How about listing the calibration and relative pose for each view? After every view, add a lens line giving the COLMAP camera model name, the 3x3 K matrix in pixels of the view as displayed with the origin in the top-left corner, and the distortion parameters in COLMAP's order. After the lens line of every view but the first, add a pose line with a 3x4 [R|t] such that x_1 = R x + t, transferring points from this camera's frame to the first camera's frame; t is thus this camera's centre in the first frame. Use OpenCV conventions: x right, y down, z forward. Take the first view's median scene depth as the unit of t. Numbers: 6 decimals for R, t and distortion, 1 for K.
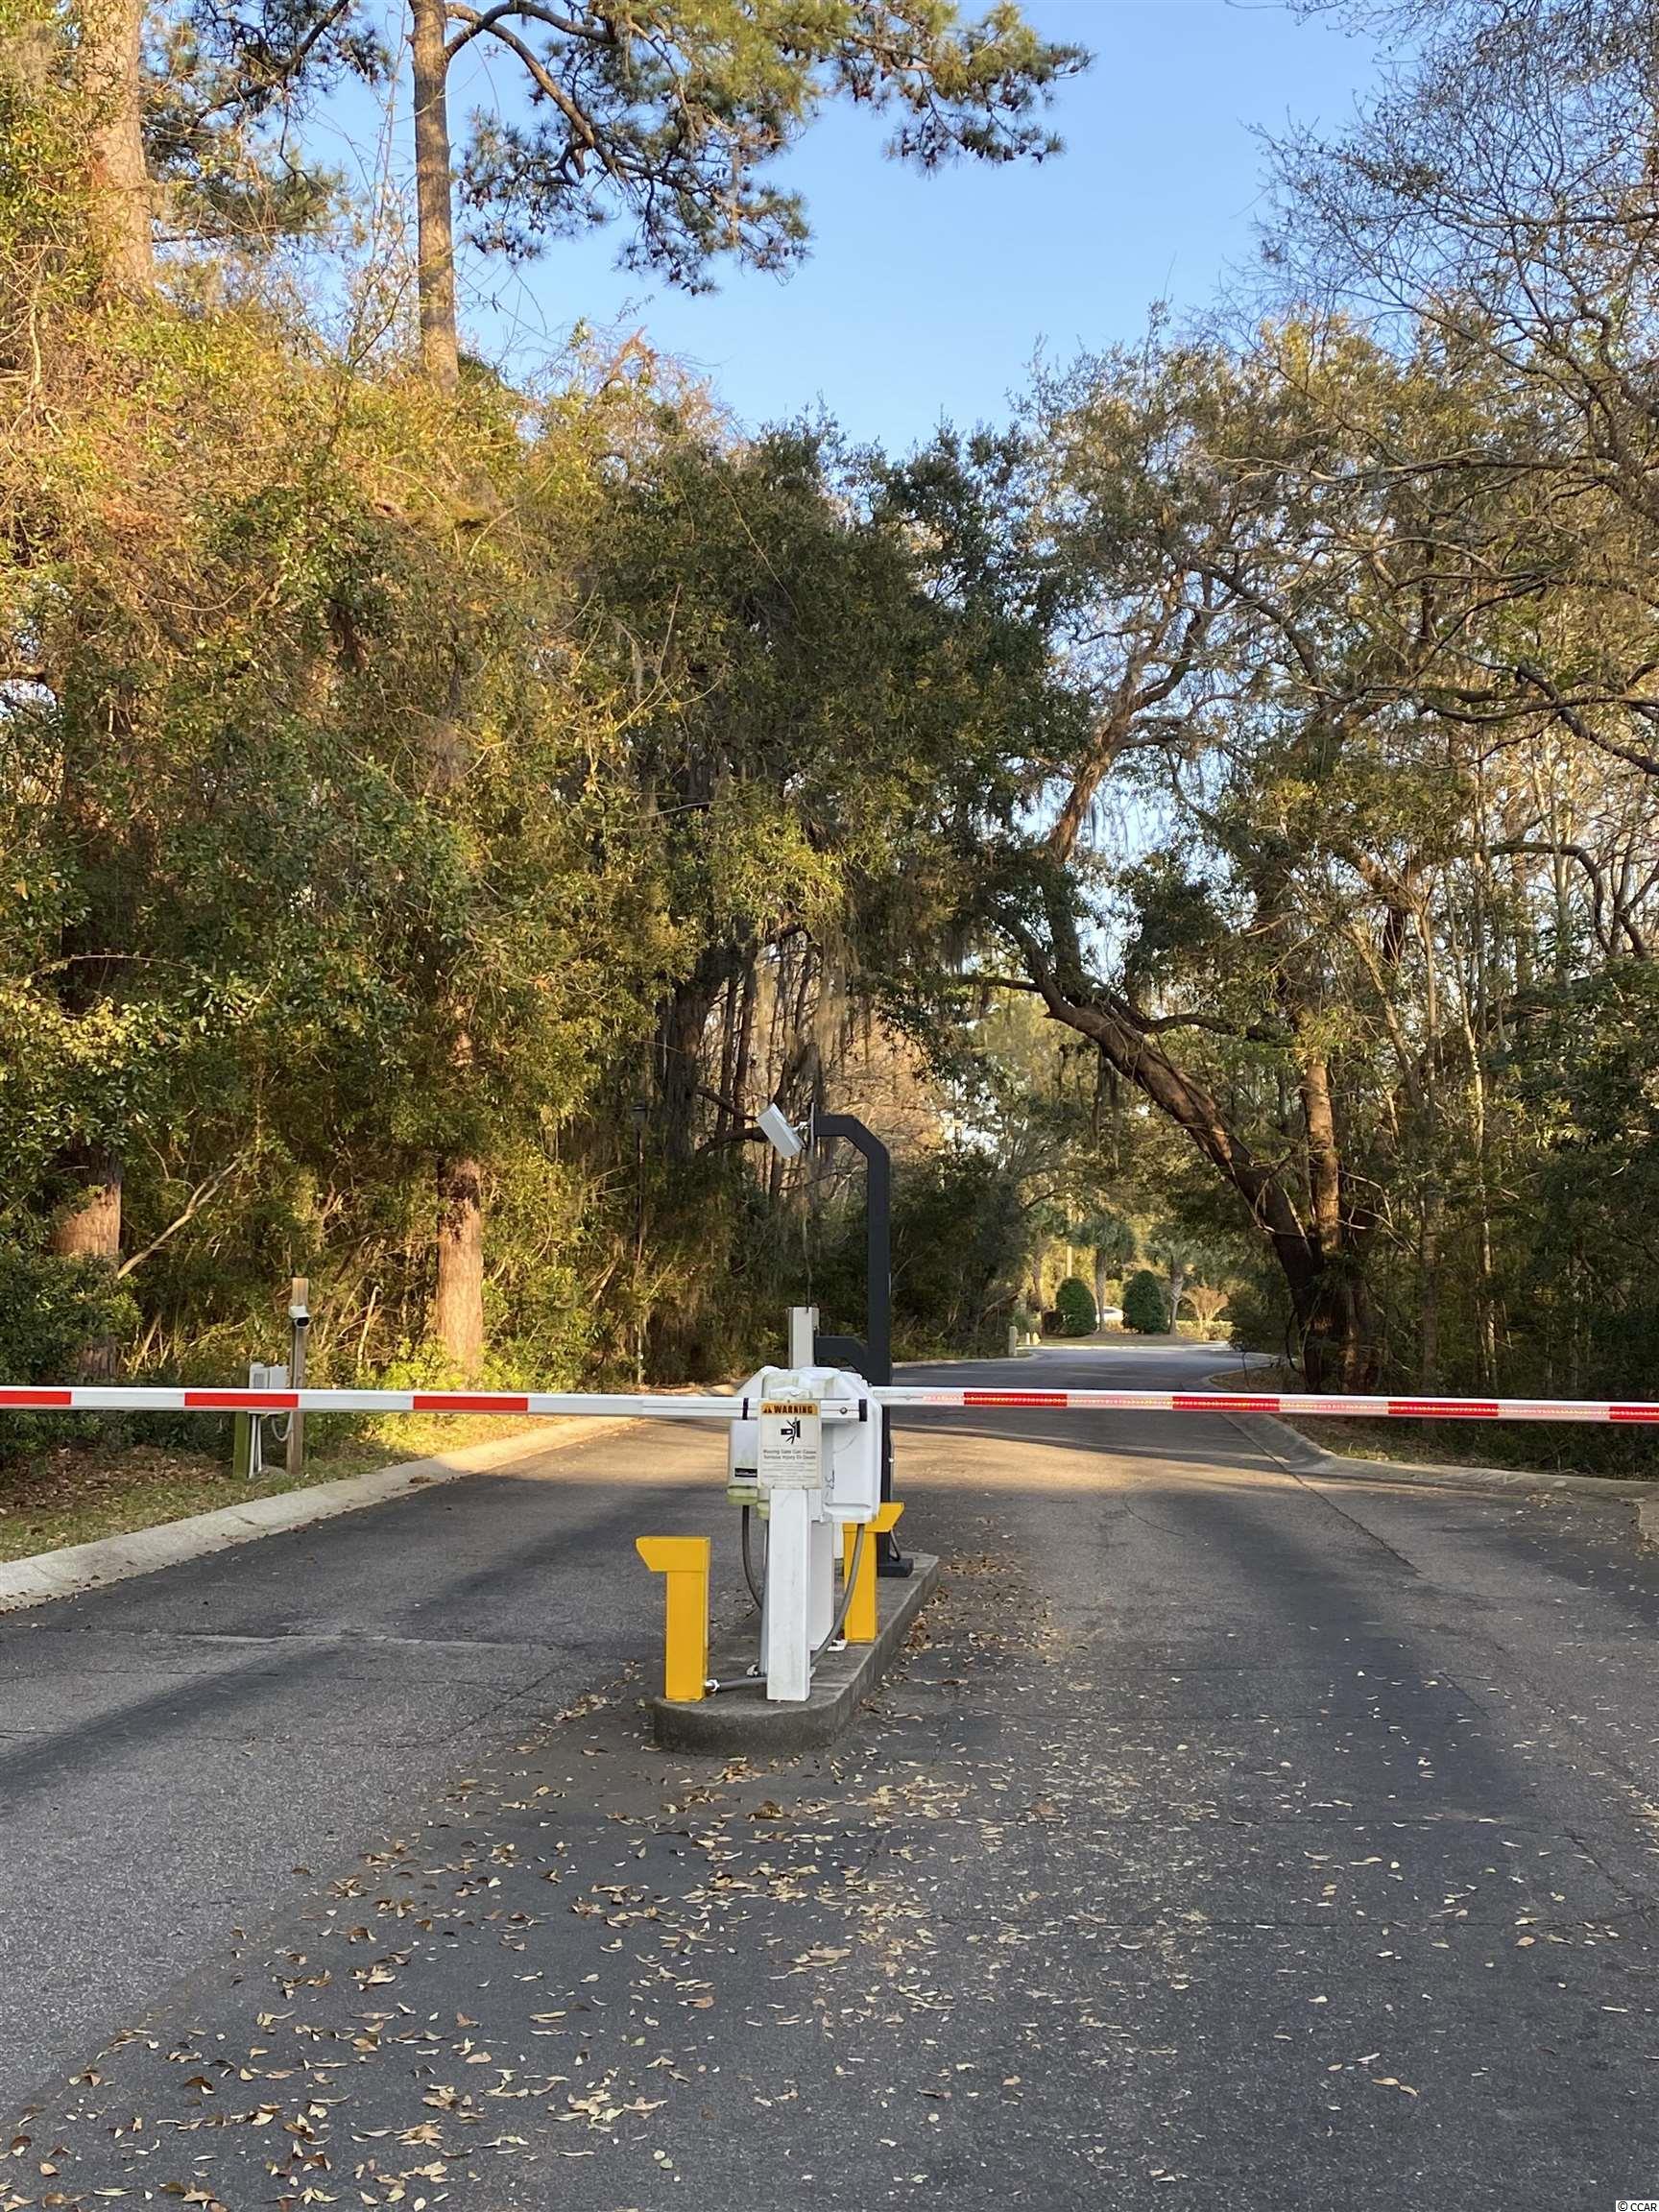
lens RADIAL K [[2575.4, 0, 829.5], [0, 2575.4, 1106.0], [0, 0, 1]] dist [0.001103, 0.000232]
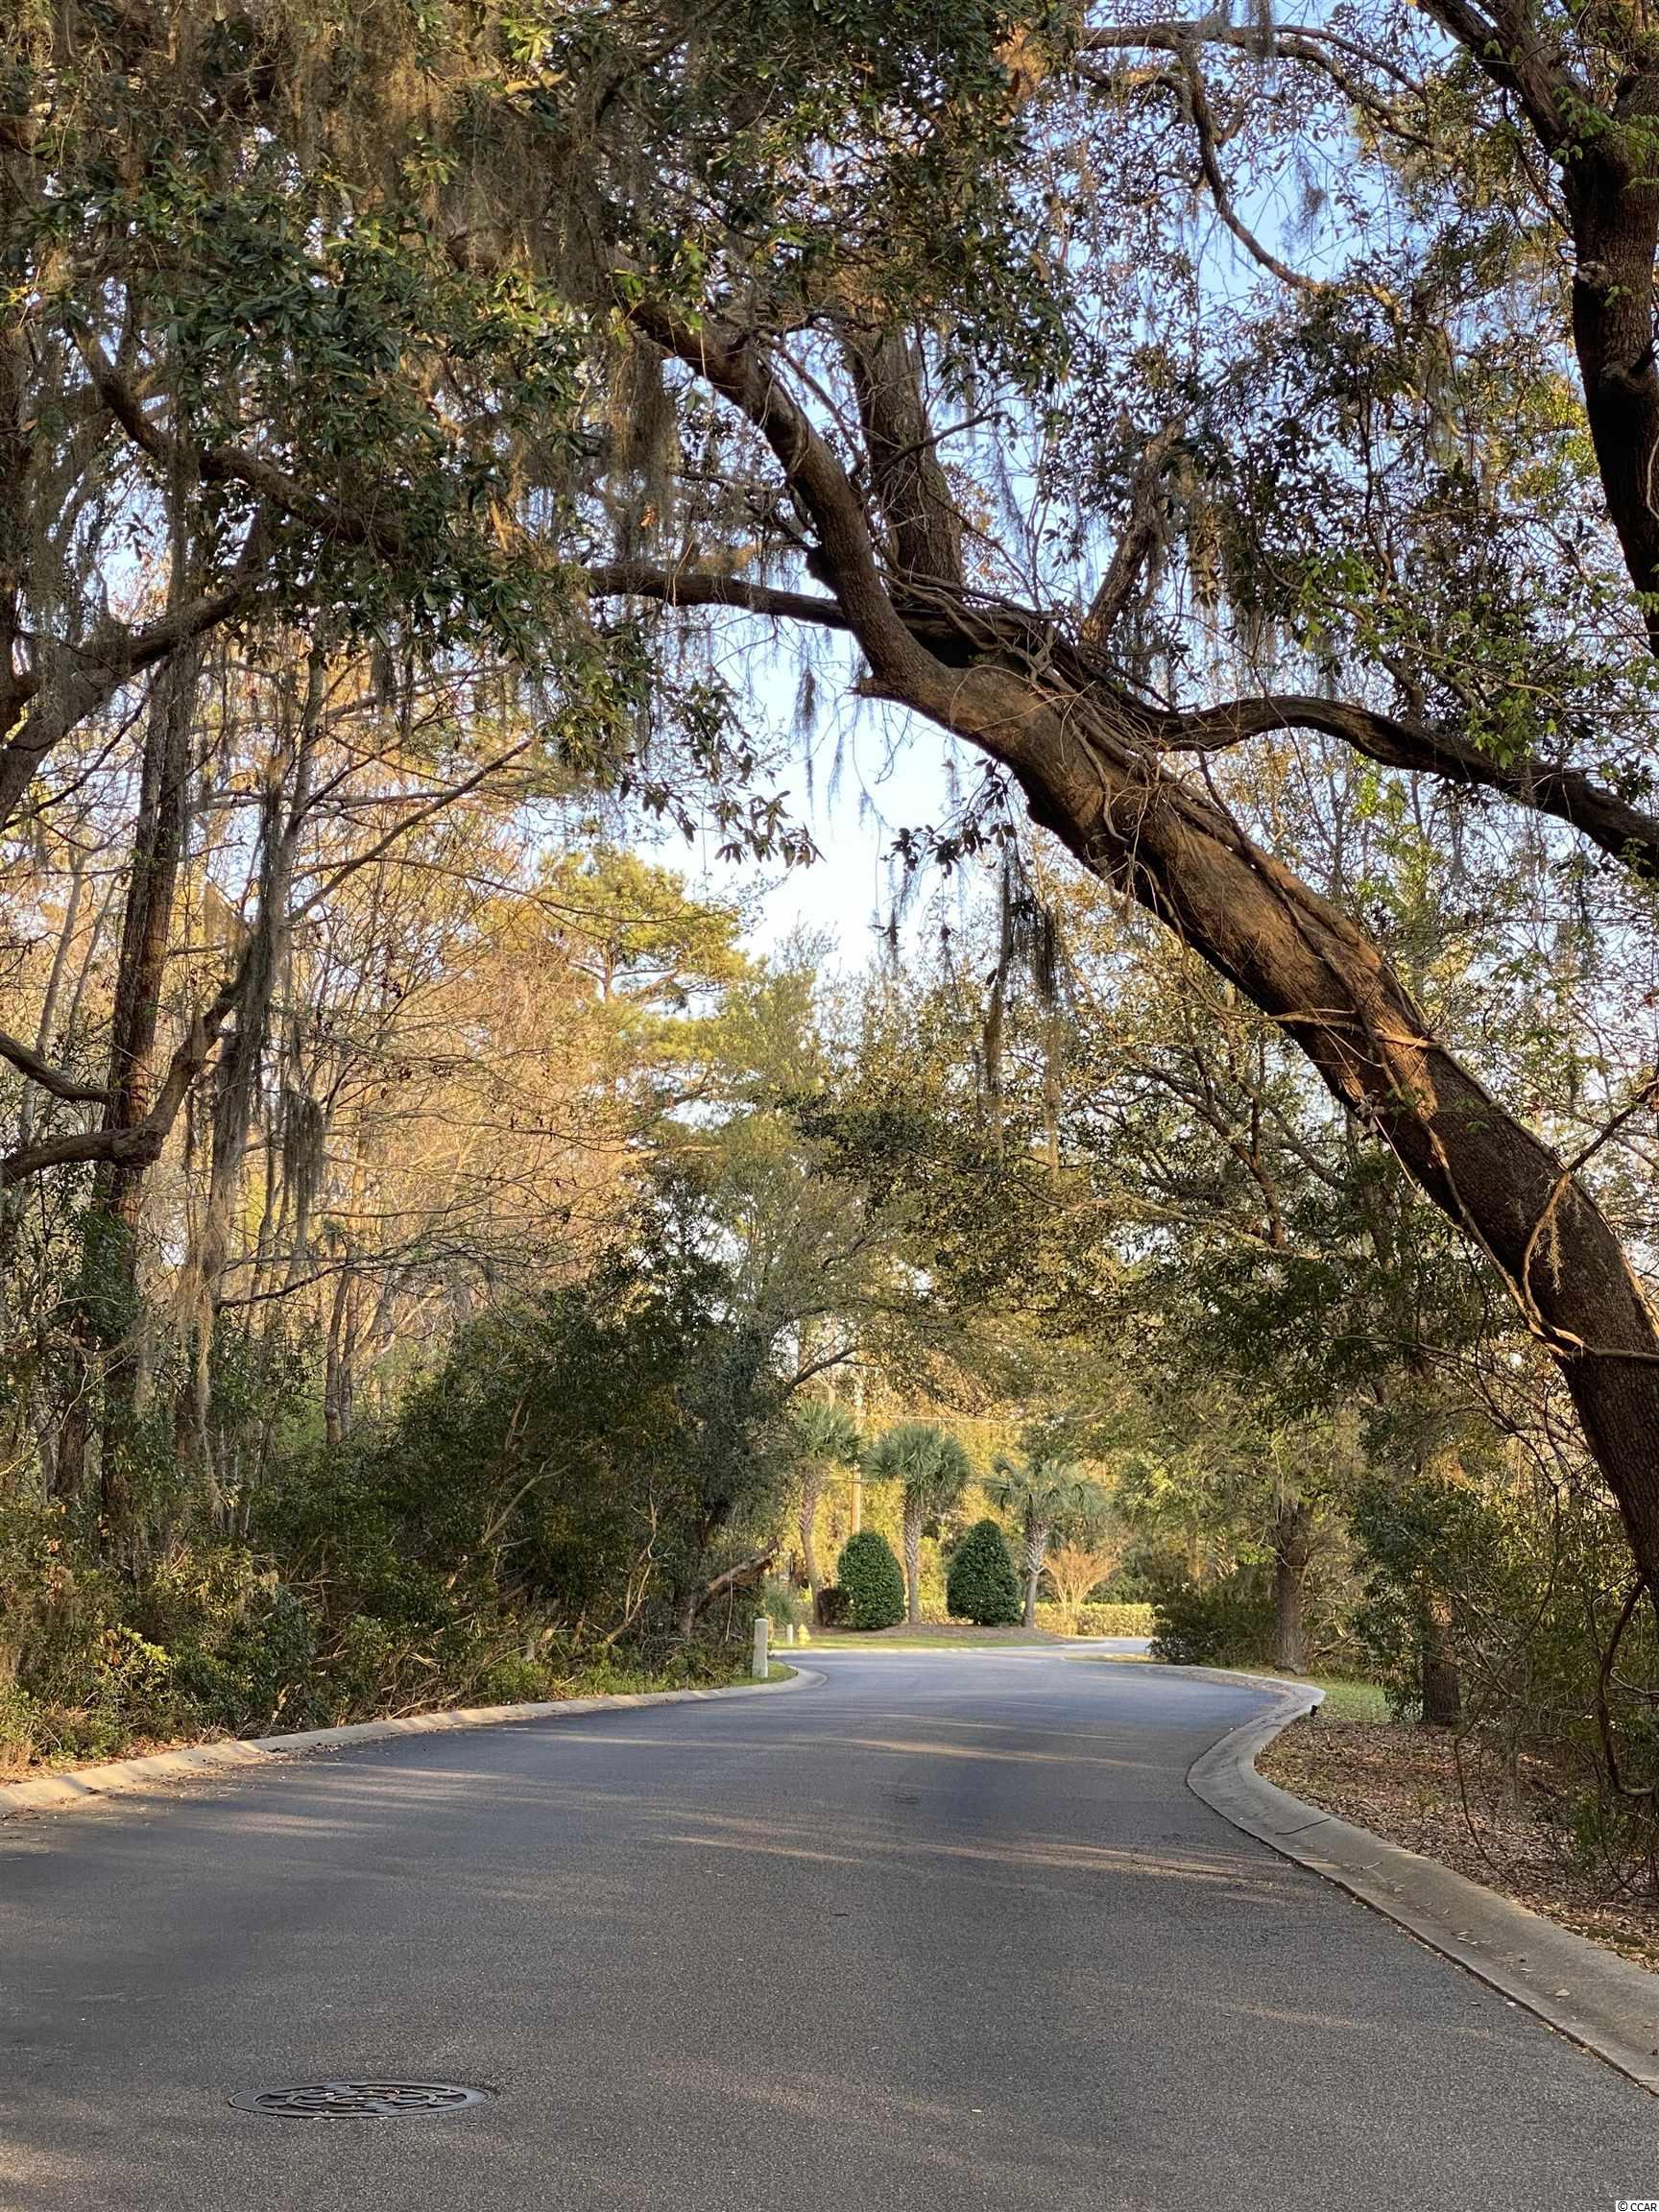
lens RADIAL K [[3604.5, 0, 829.5], [0, 3604.5, 1106.0], [0, 0, 1]] dist [0.000590, -0.000638]
pose [[0.996156, 0.017950, 0.085733, 0.012317], [-0.013414, 0.998494, -0.053199, 0.012561], [-0.086559, 0.051844, 0.994897, 0.161805]]
